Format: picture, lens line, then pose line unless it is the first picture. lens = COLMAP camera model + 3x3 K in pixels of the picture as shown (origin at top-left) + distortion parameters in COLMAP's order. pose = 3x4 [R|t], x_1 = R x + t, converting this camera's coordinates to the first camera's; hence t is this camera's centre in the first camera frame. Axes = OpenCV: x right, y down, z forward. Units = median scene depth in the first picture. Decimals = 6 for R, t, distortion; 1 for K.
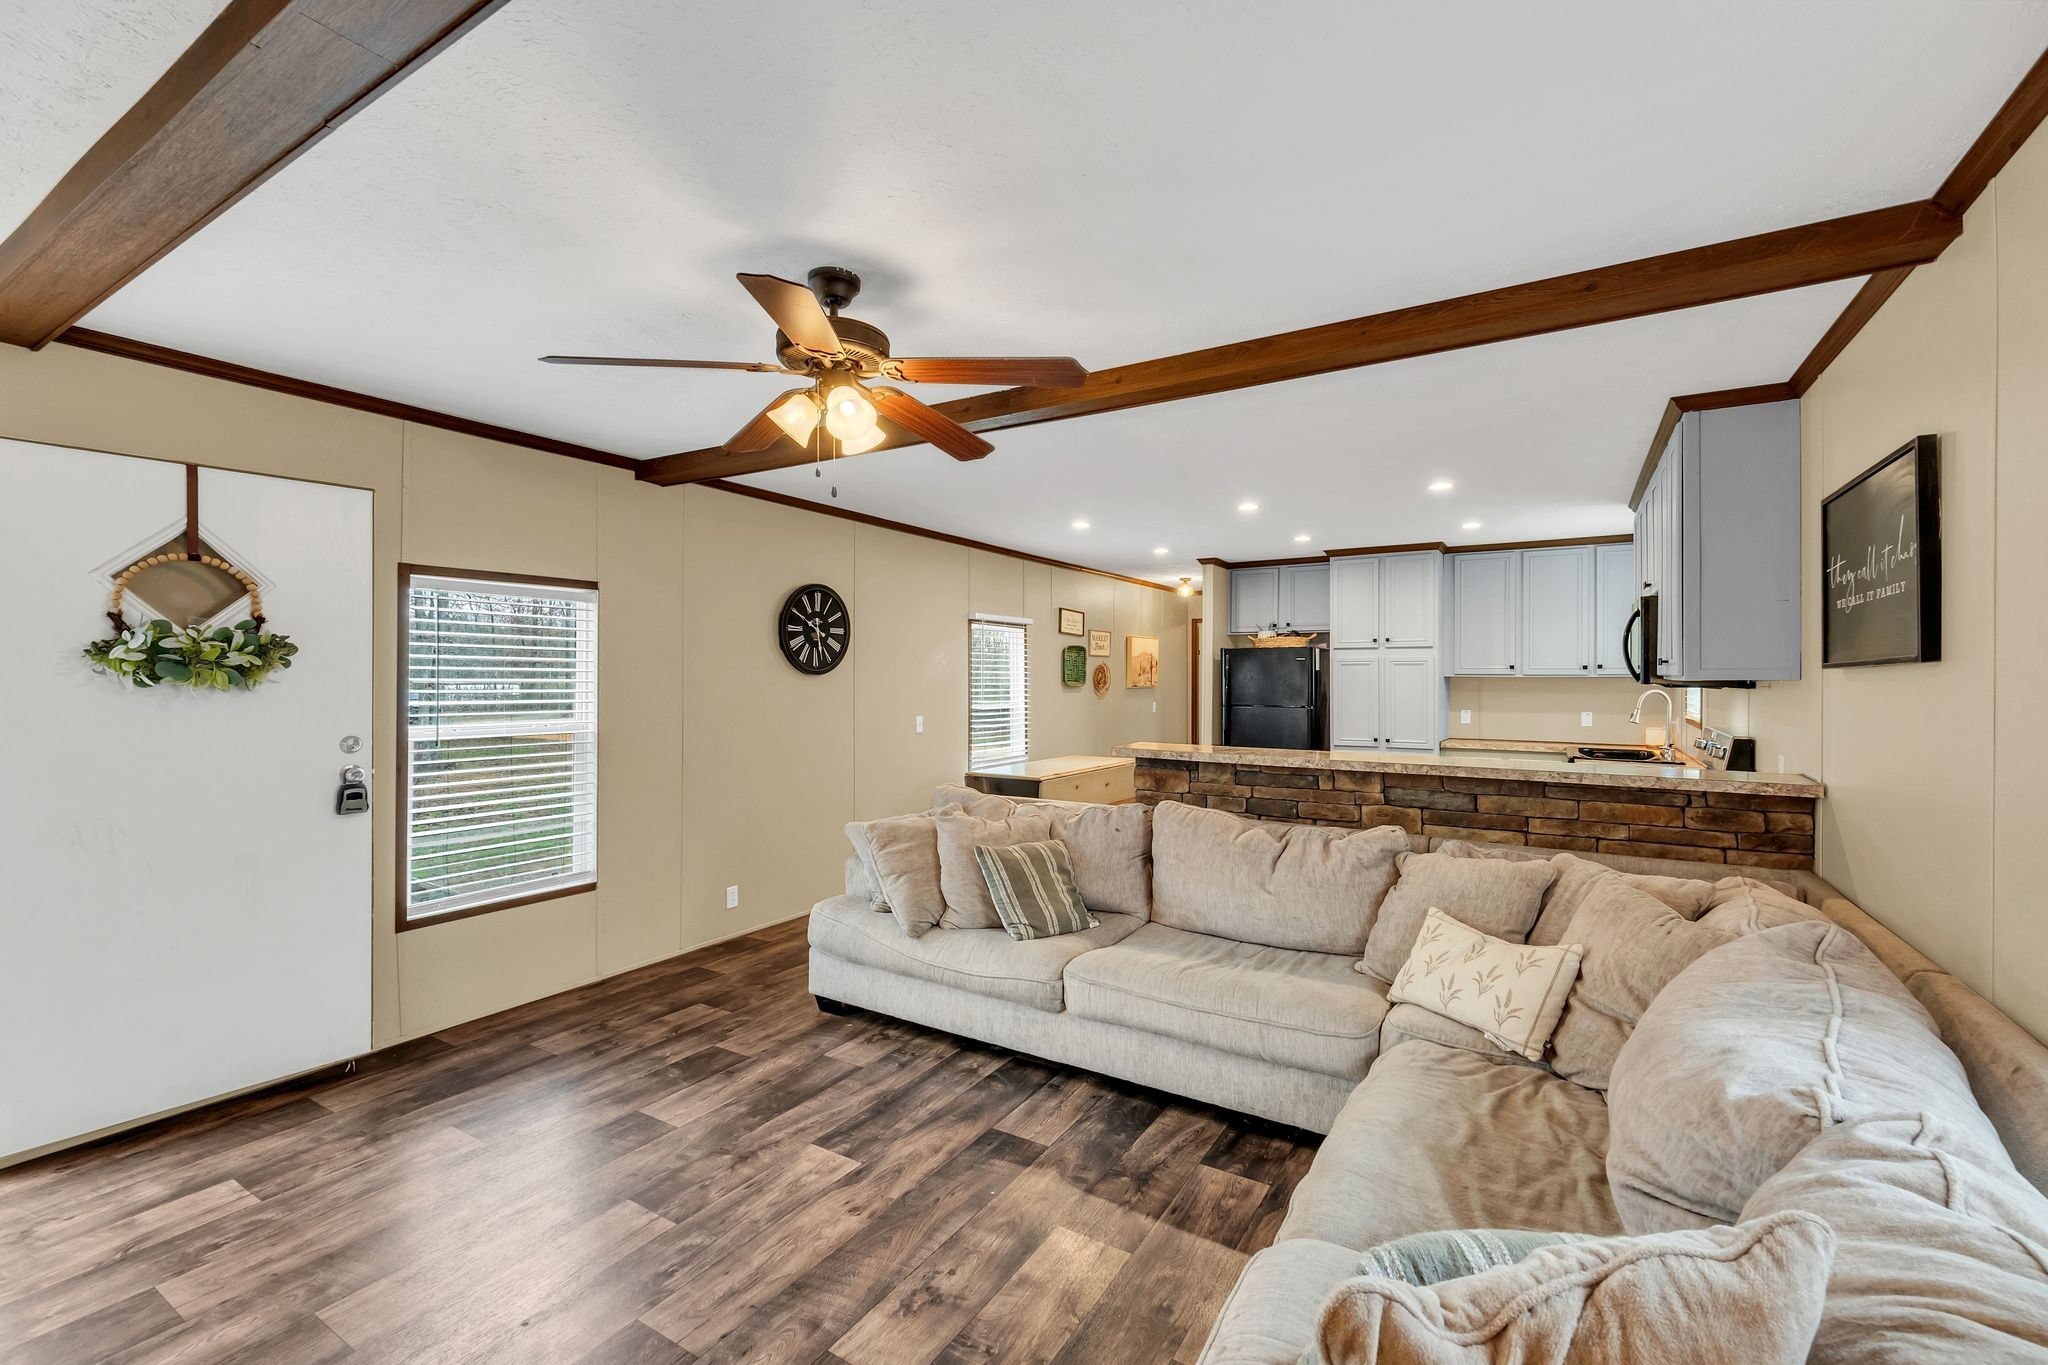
lens RADIAL K [[854.2, 0, 1014.4], [0, 854.2, 680.3], [0, 0, 1]] dist [0.006426, 0.000046]
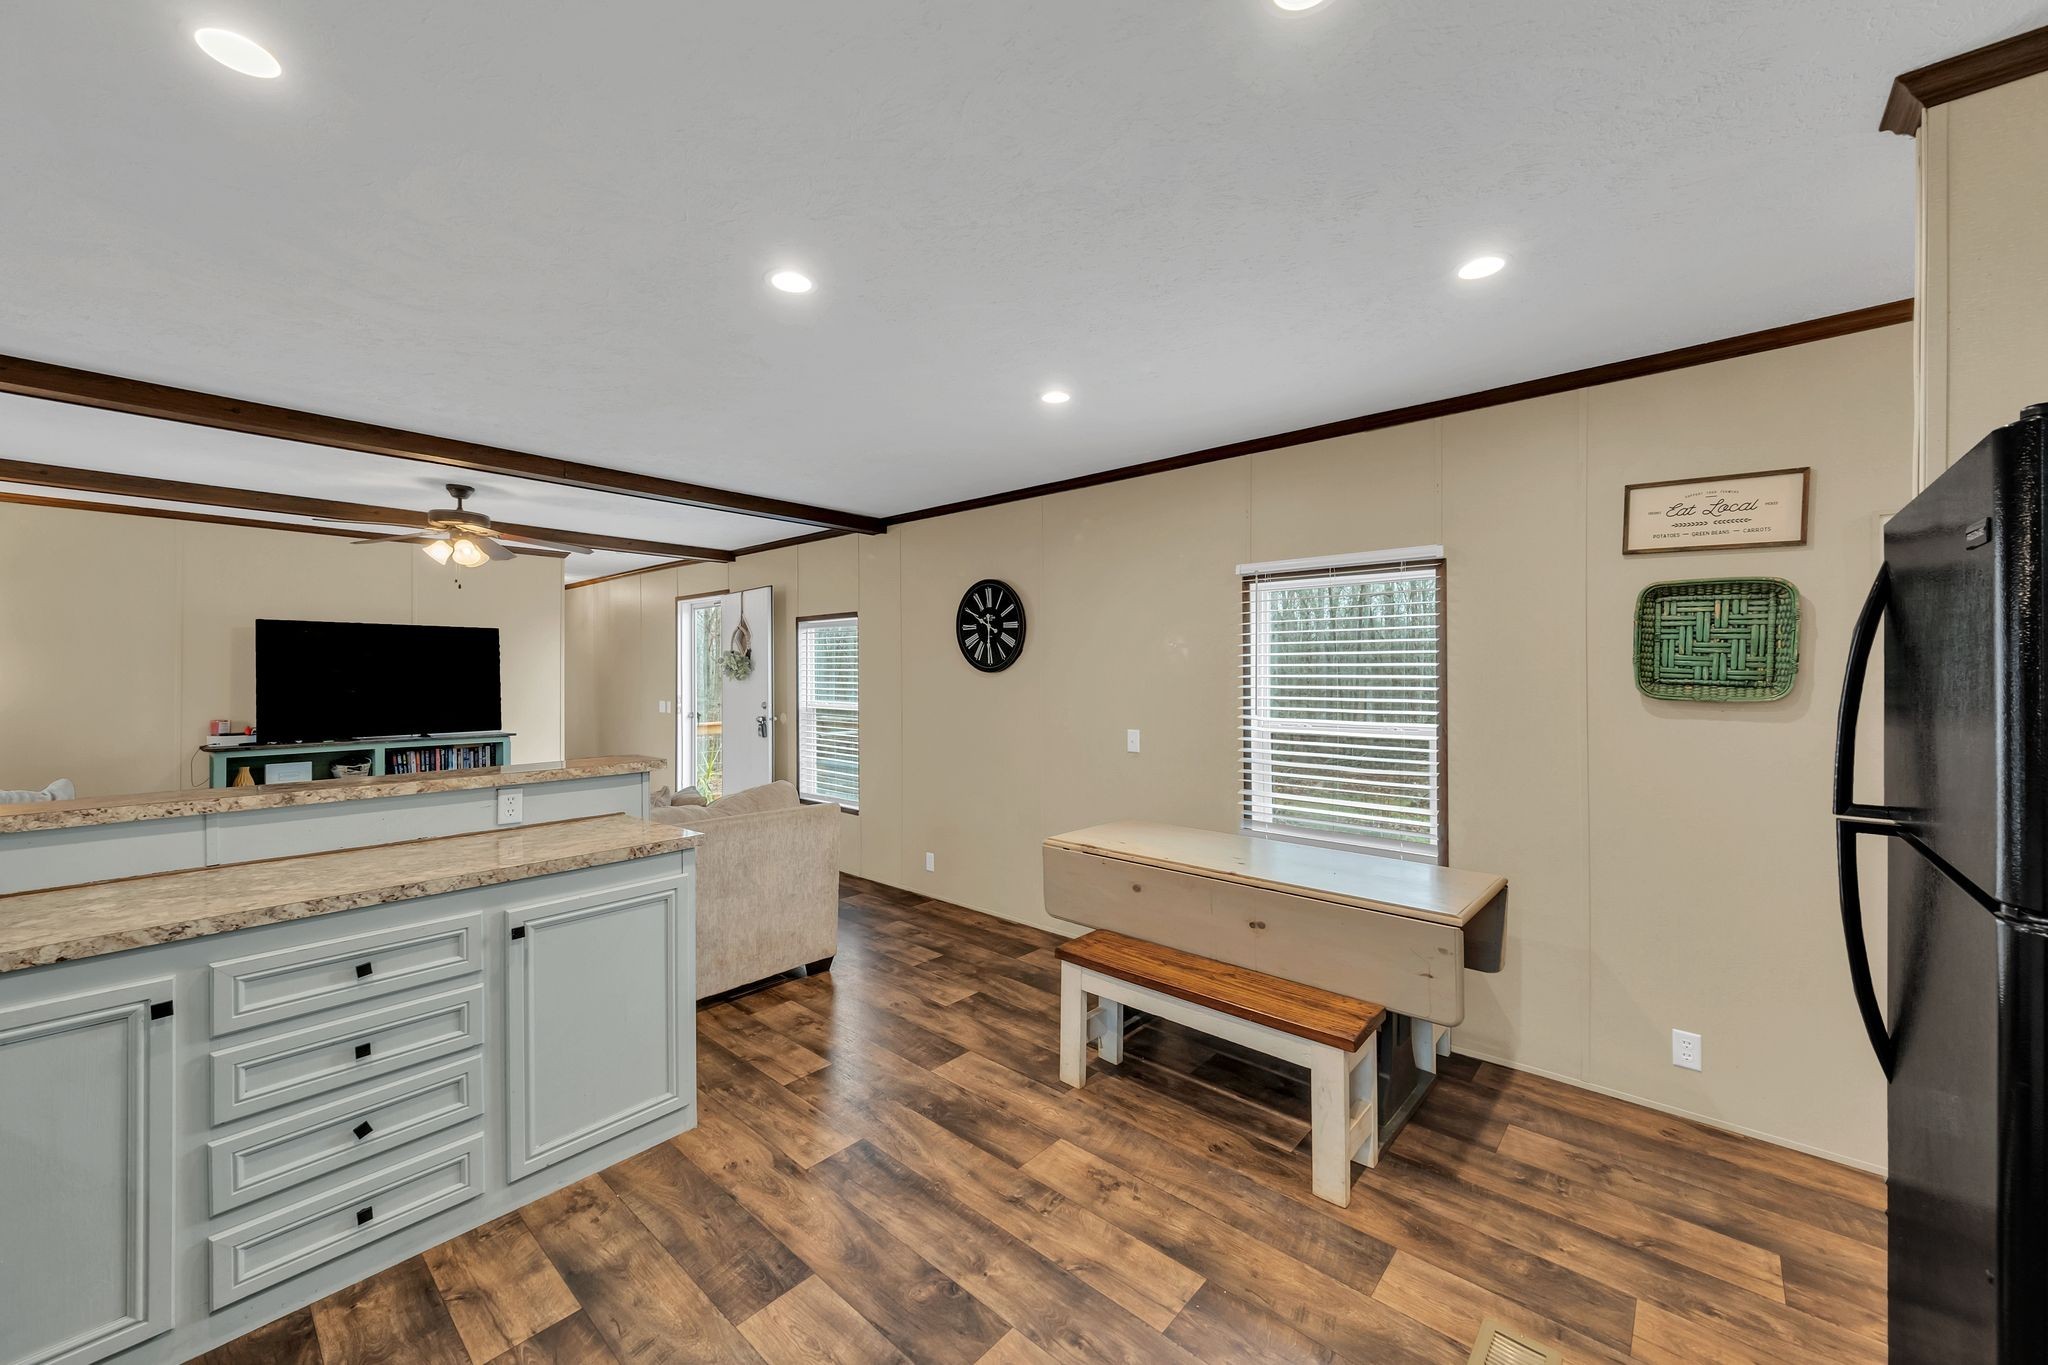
lens RADIAL K [[780.2, 0, 1022.3], [0, 780.2, 671.5], [0, 0, 1]] dist [0.002043, 0.000292]
pose [[-0.163651, -0.003390, -0.986513, 0.652215], [-0.001283, 0.999994, -0.003223, -0.018551], [0.986518, 0.000738, -0.163654, 1.324480]]
